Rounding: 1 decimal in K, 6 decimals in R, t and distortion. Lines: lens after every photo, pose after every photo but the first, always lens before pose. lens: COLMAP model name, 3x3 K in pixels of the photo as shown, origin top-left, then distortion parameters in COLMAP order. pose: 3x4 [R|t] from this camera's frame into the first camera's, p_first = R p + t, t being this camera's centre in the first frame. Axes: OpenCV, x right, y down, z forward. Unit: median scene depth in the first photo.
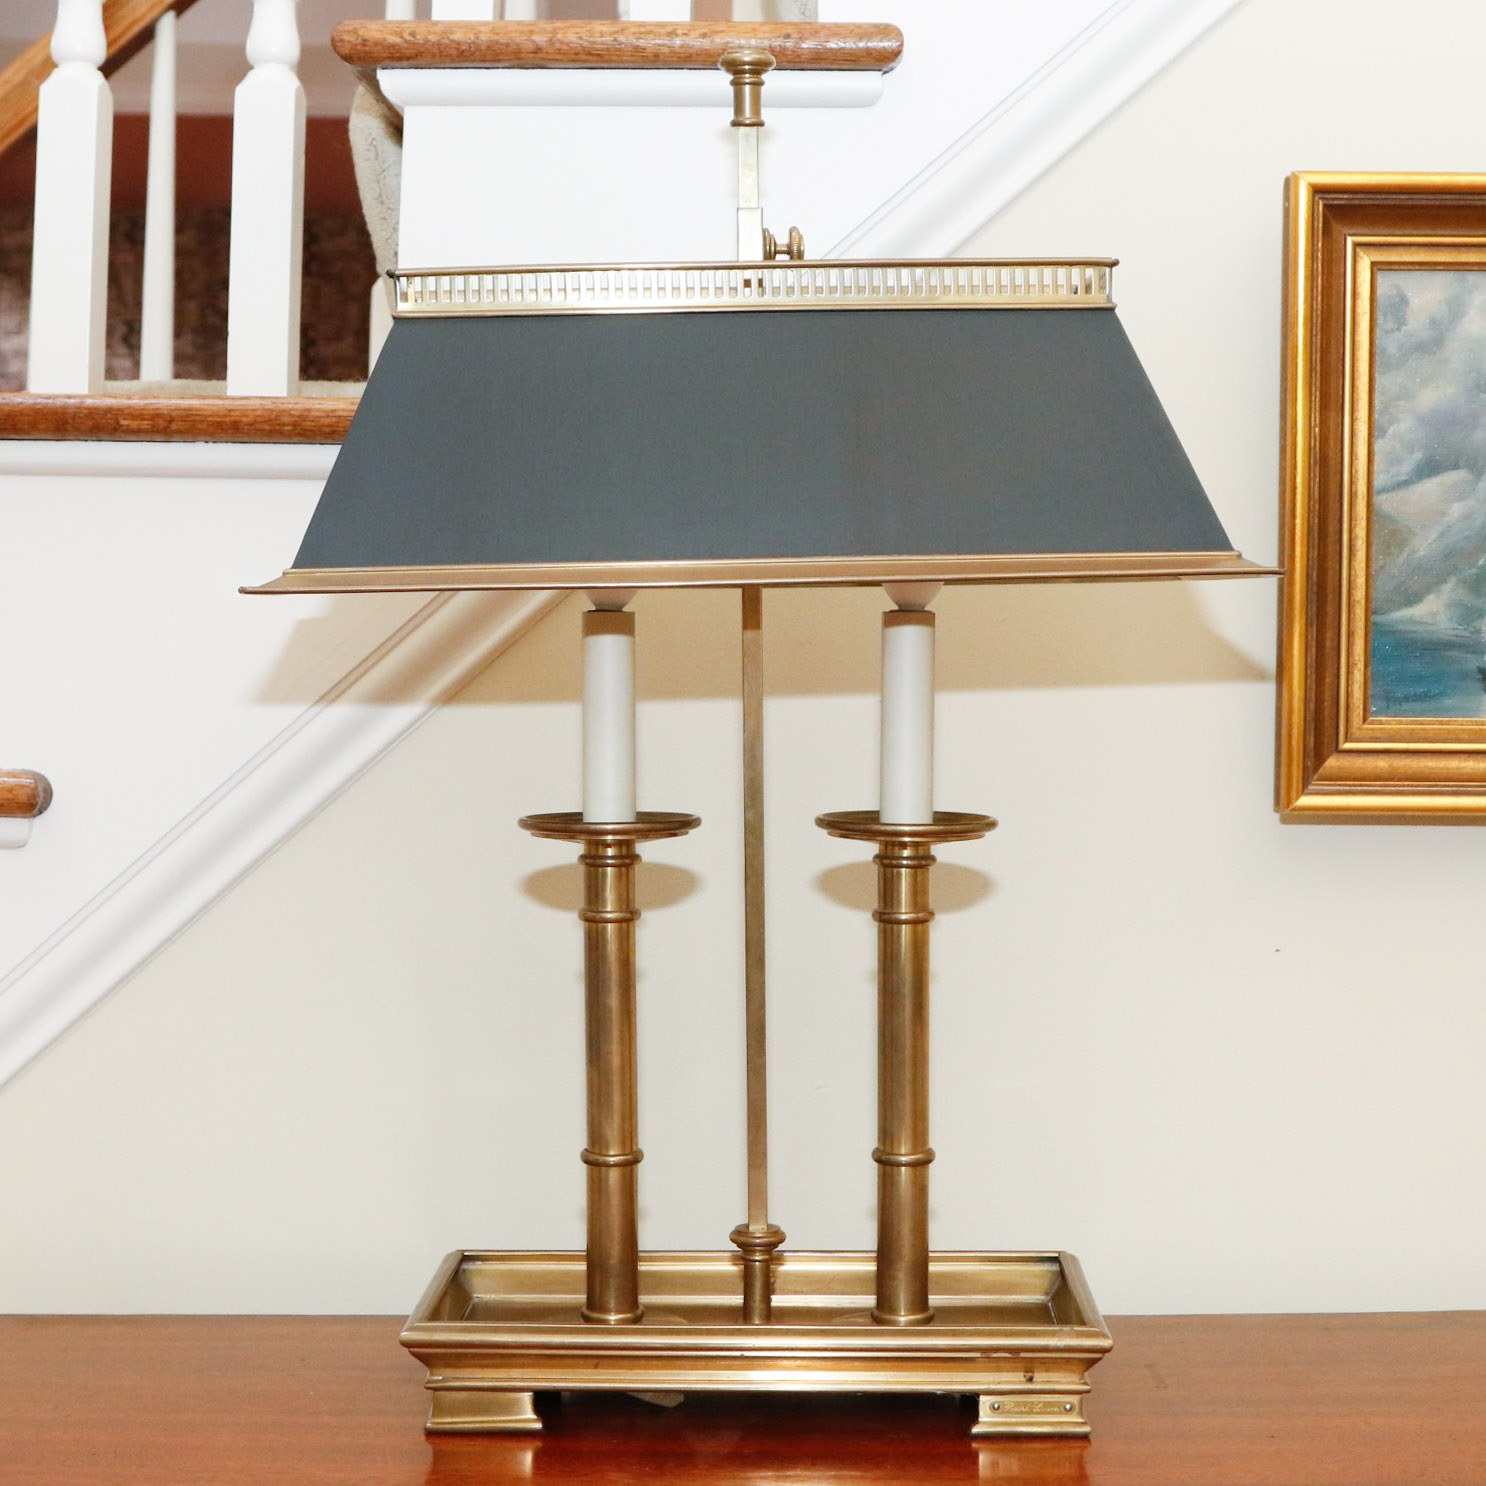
lens RADIAL K [[3047.5, 0, 743.0], [0, 3047.5, 743.0], [0, 0, 1]] dist [-0.085266, -0.150816]
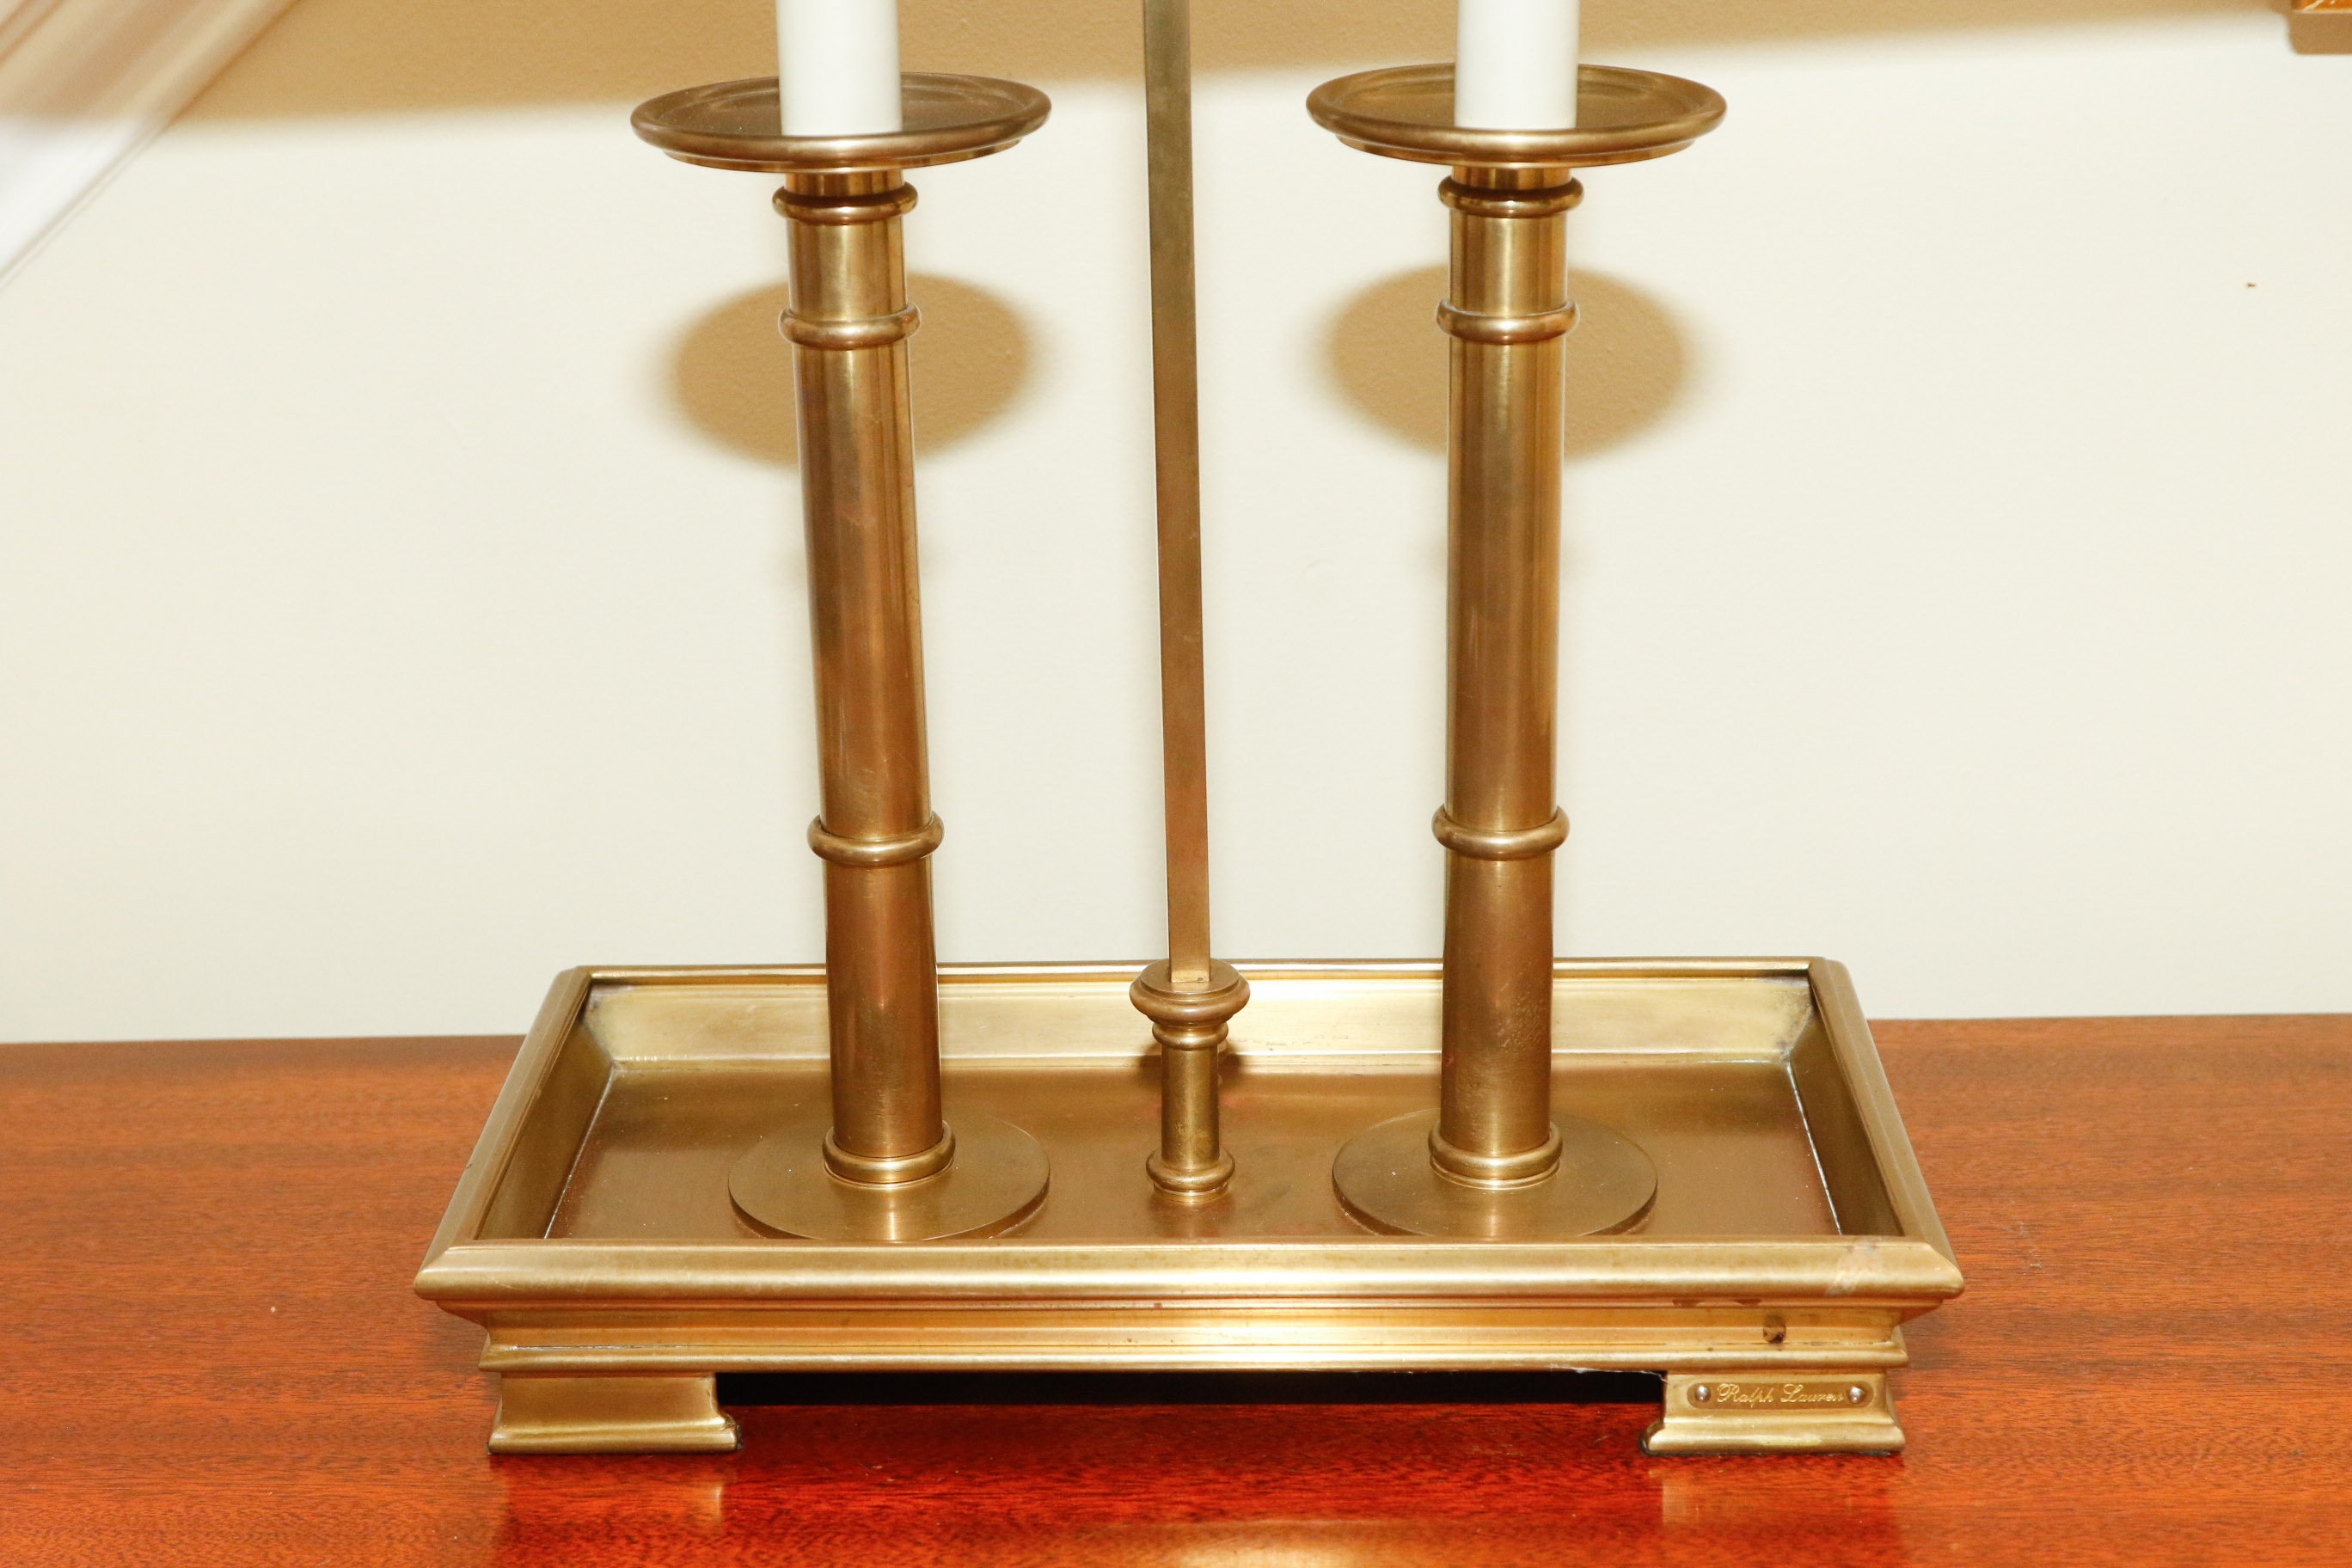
lens RADIAL K [[3939.7, 0, 1176.0], [0, 3939.7, 784.0], [0, 0, 1]] dist [0.003429, -0.076562]
pose [[0.999895, -0.013173, -0.006024, 0.006814], [0.014358, 0.956269, 0.292135, -0.048221], [0.001912, -0.292191, 0.956358, 0.428201]]
